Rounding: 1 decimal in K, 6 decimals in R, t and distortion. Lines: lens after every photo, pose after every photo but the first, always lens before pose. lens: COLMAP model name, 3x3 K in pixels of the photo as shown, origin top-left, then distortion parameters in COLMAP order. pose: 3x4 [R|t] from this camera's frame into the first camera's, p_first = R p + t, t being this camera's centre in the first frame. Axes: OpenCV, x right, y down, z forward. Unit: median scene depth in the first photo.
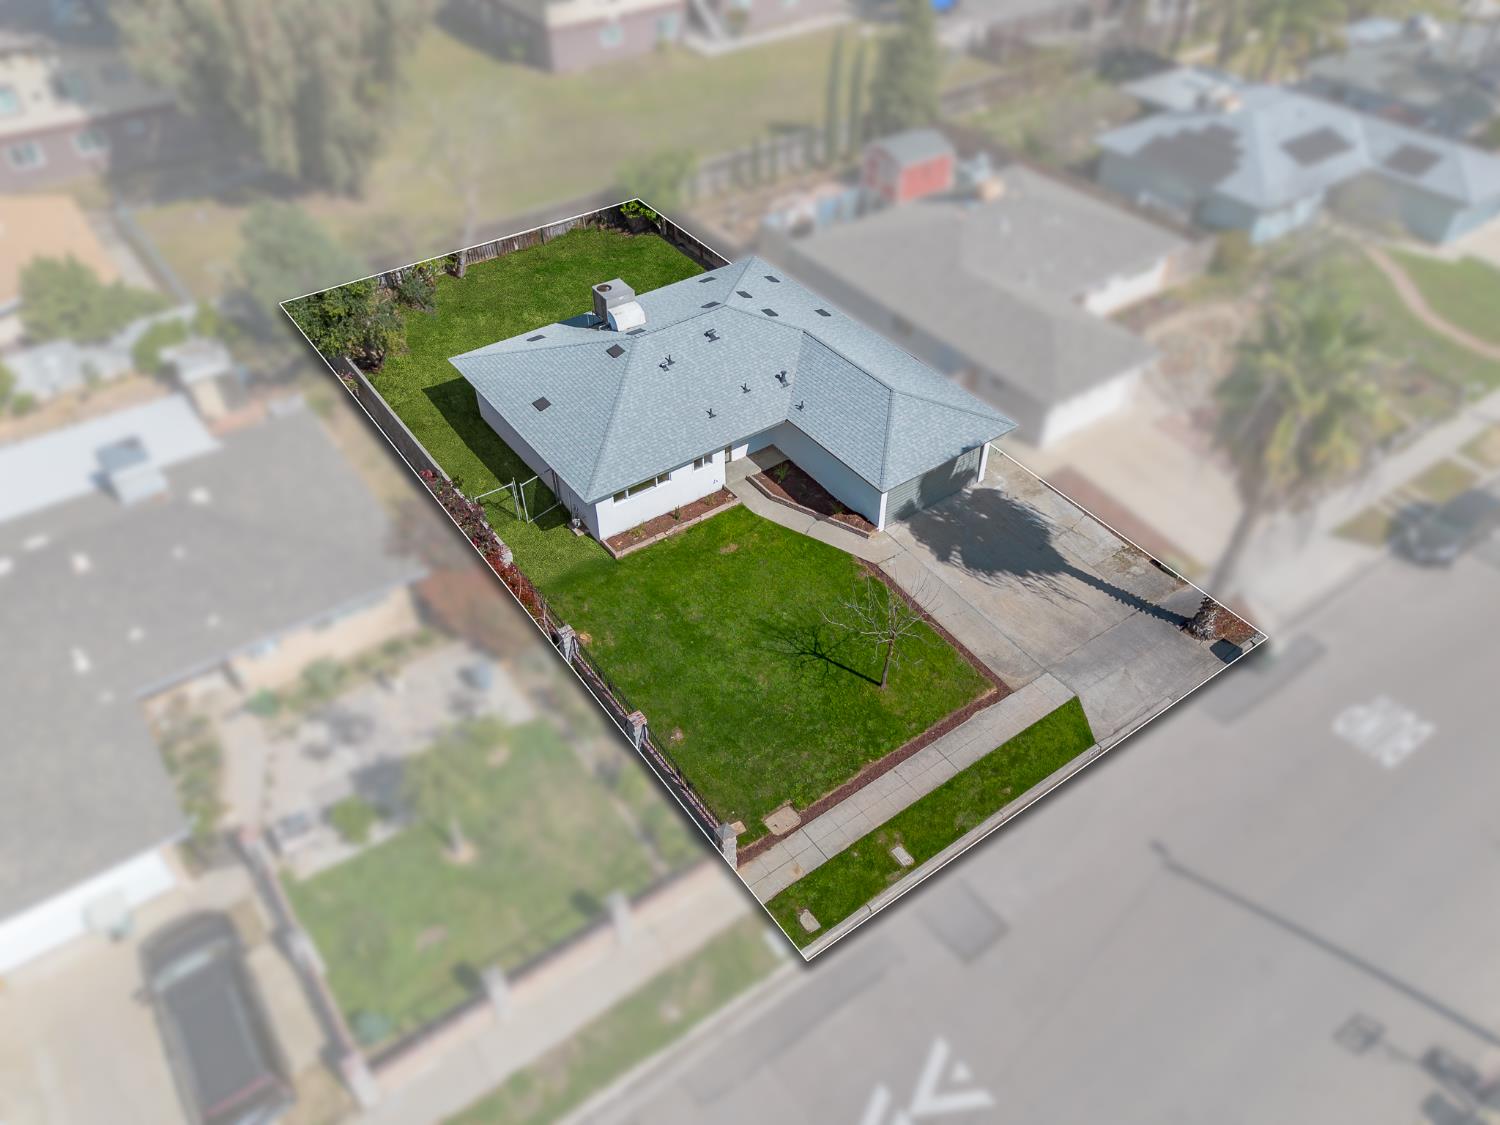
lens RADIAL K [[1067.6, 0, 748.9], [0, 1067.6, 565.0], [0, 0, 1]] dist [0.050342, -0.026650]
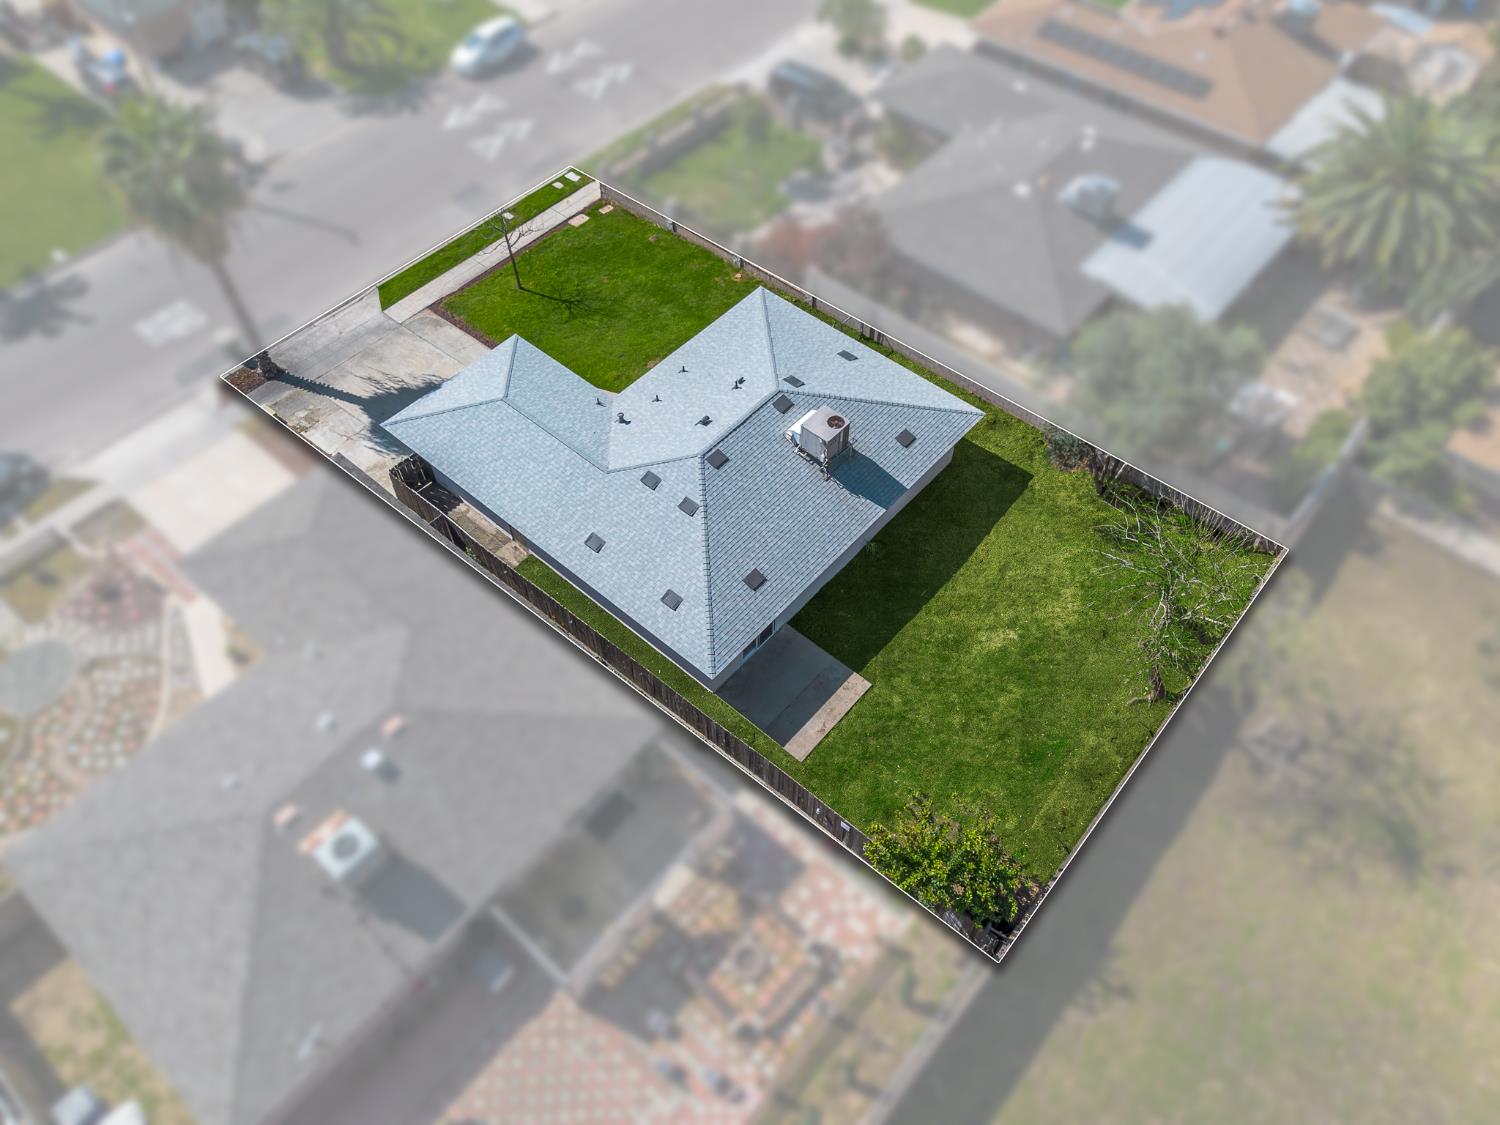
lens RADIAL K [[1067.6, 0, 748.7], [0, 1067.6, 563.9], [0, 0, 1]] dist [0.050342, -0.026650]
pose [[-0.973925, 0.183008, -0.134084, 0.083700], [-0.153776, -0.097974, 0.983236, -1.311526], [0.166803, 0.978217, 0.123562, 1.176158]]
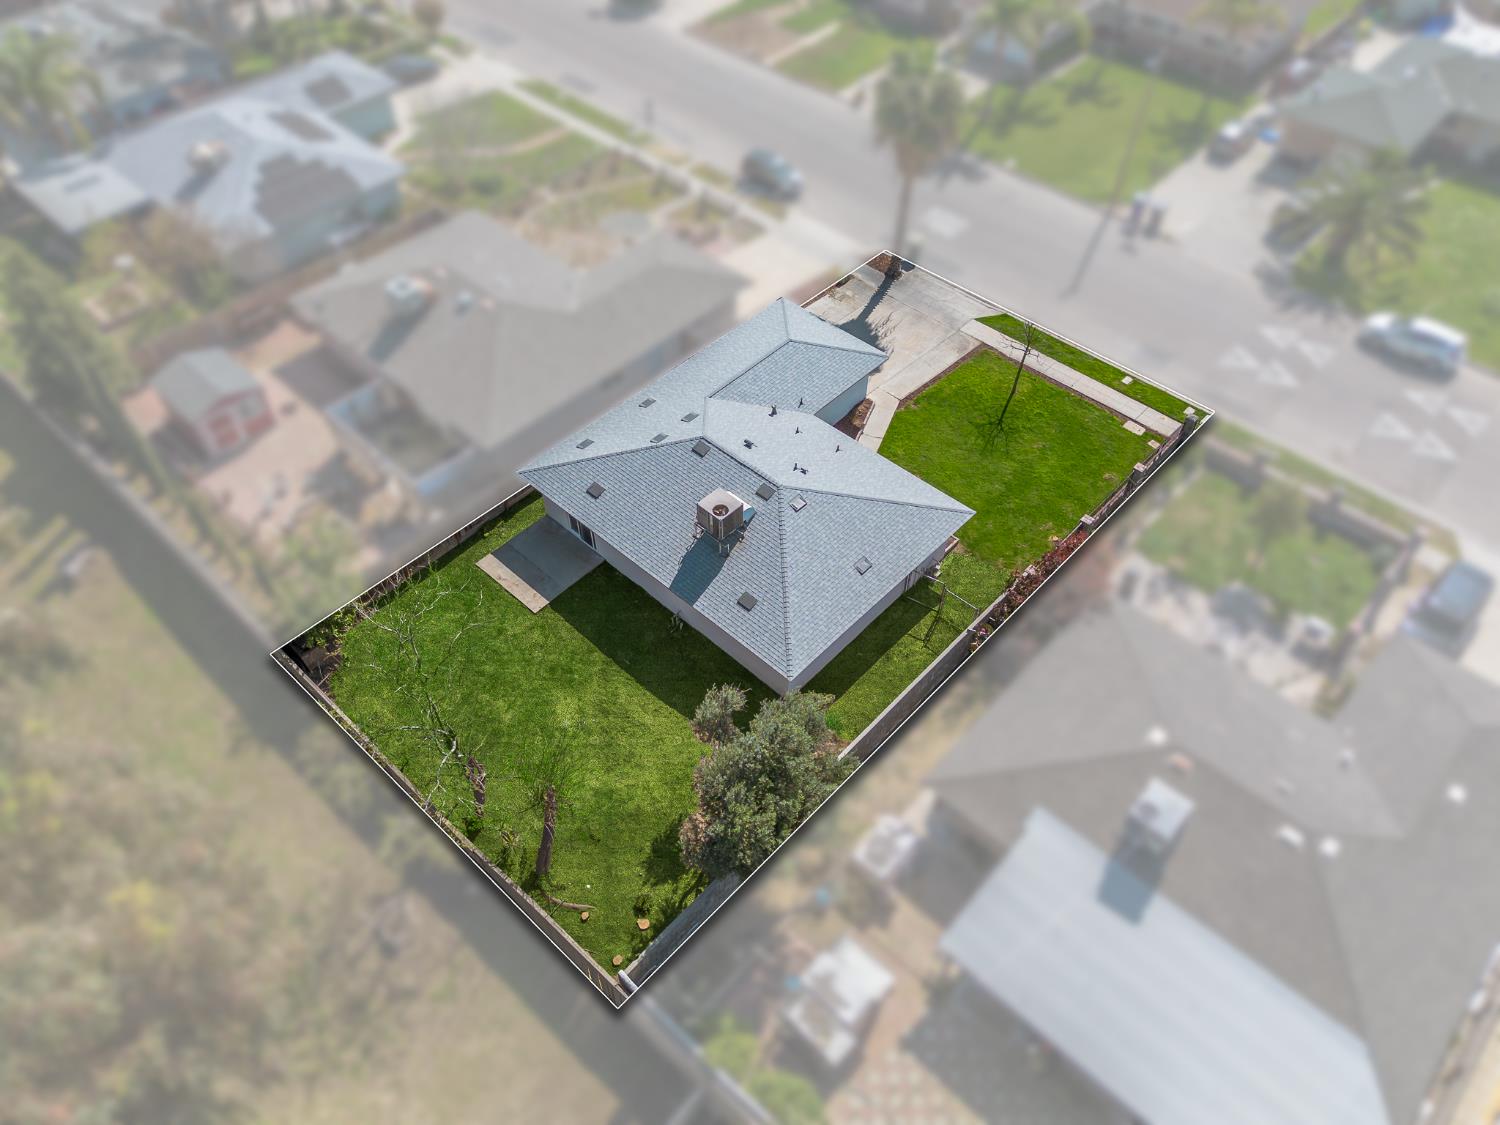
lens RADIAL K [[1067.6, 0, 747.6], [0, 1067.6, 563.6], [0, 0, 1]] dist [0.050342, -0.026650]
pose [[-0.192828, -0.745034, 0.638546, -0.910626], [0.666598, 0.378074, 0.642423, -0.974244], [-0.720045, 0.549531, 0.423735, 0.726459]]
